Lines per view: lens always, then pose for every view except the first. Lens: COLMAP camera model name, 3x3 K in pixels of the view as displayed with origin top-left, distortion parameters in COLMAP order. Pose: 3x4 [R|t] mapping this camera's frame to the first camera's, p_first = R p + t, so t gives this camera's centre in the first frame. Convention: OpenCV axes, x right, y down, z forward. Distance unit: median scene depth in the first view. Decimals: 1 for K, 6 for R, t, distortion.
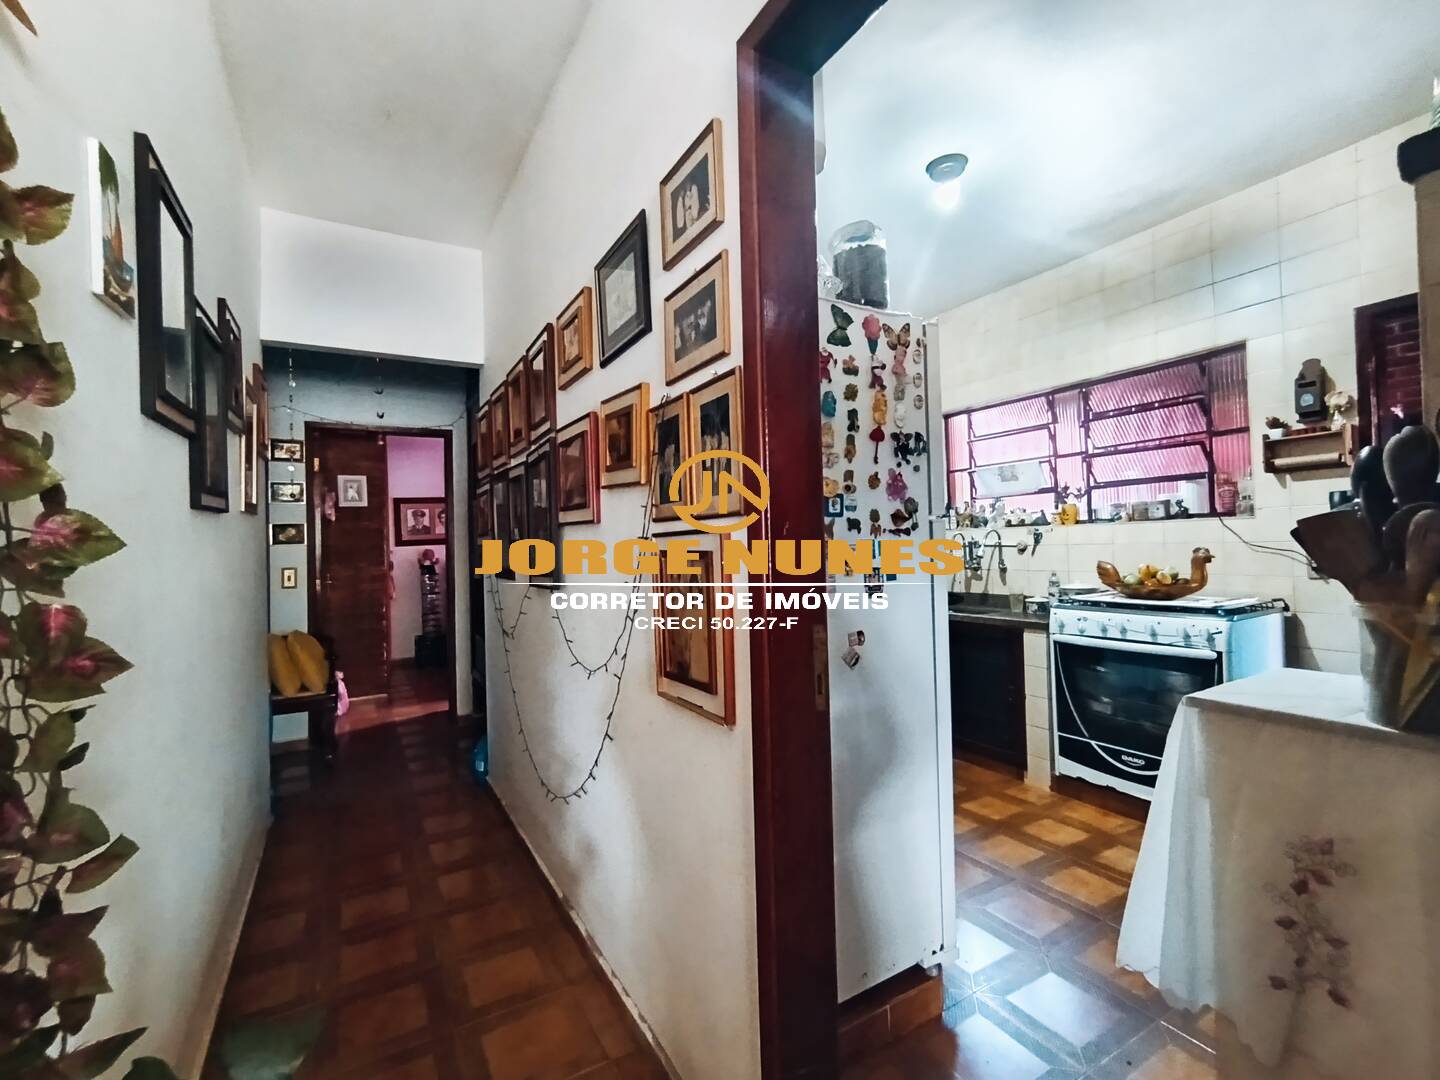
lens RADIAL K [[649.7, 0, 721.1], [0, 649.7, 540.2], [0, 0, 1]] dist [0.003081, 0.001446]
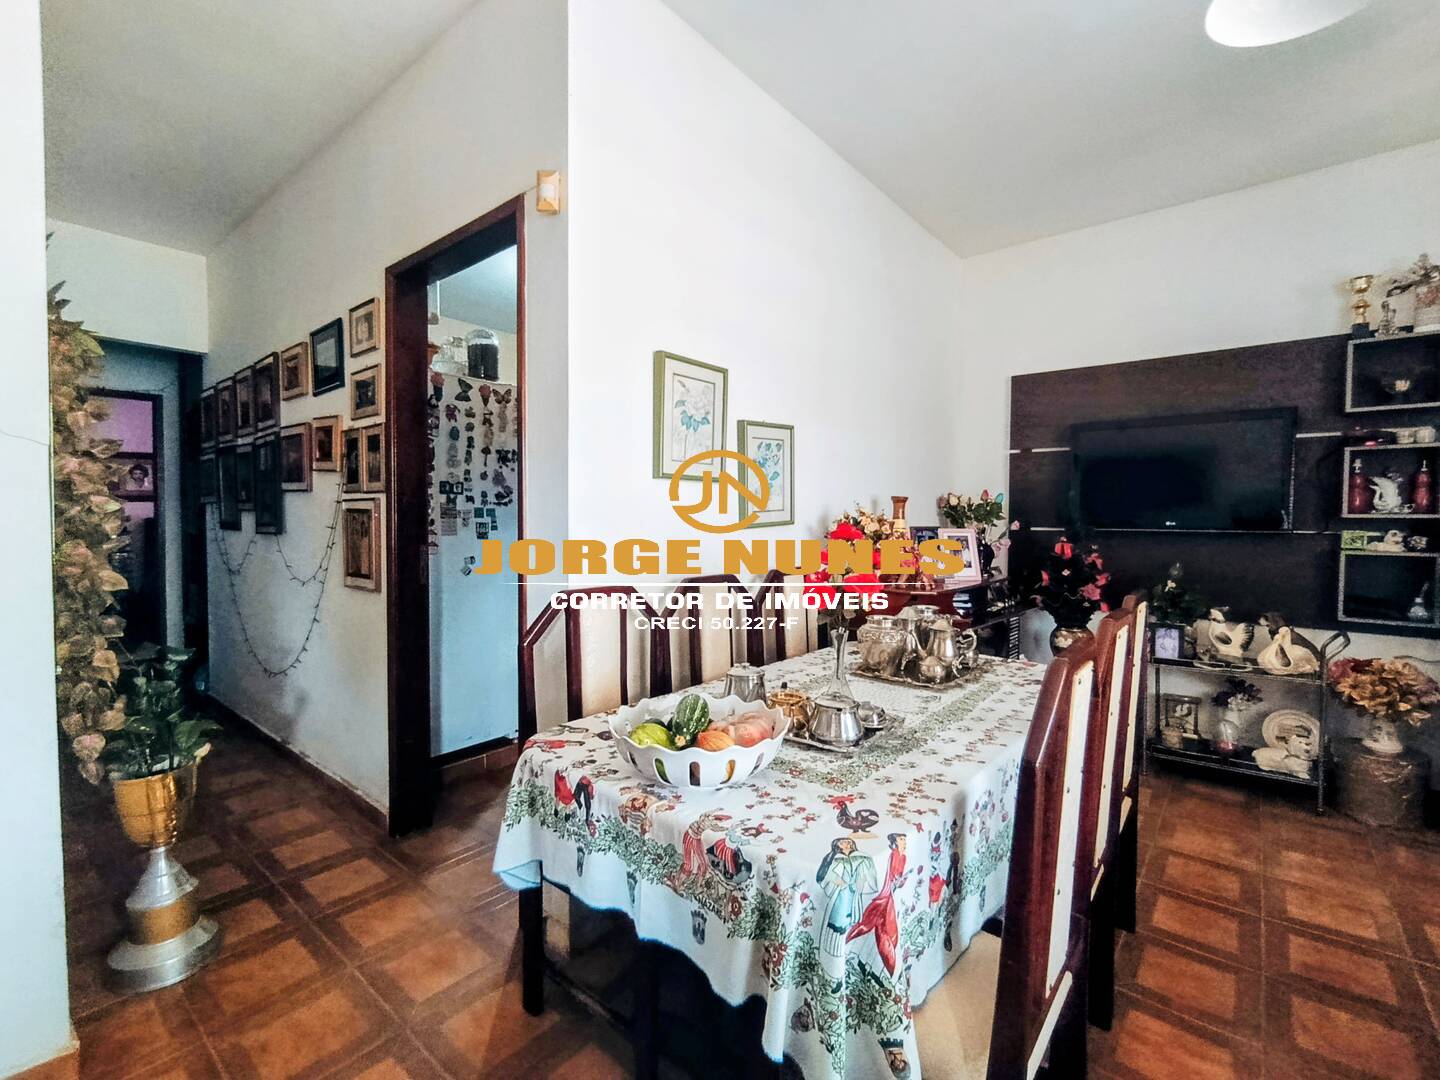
lens RADIAL K [[649.7, 0, 723.6], [0, 649.7, 537.7], [0, 0, 1]] dist [0.003081, 0.001446]
pose [[0.936143, 0.020084, 0.351046, 0.259668], [-0.033216, 0.998954, 0.031425, 0.004440], [-0.350048, -0.041079, 0.935831, -1.102395]]
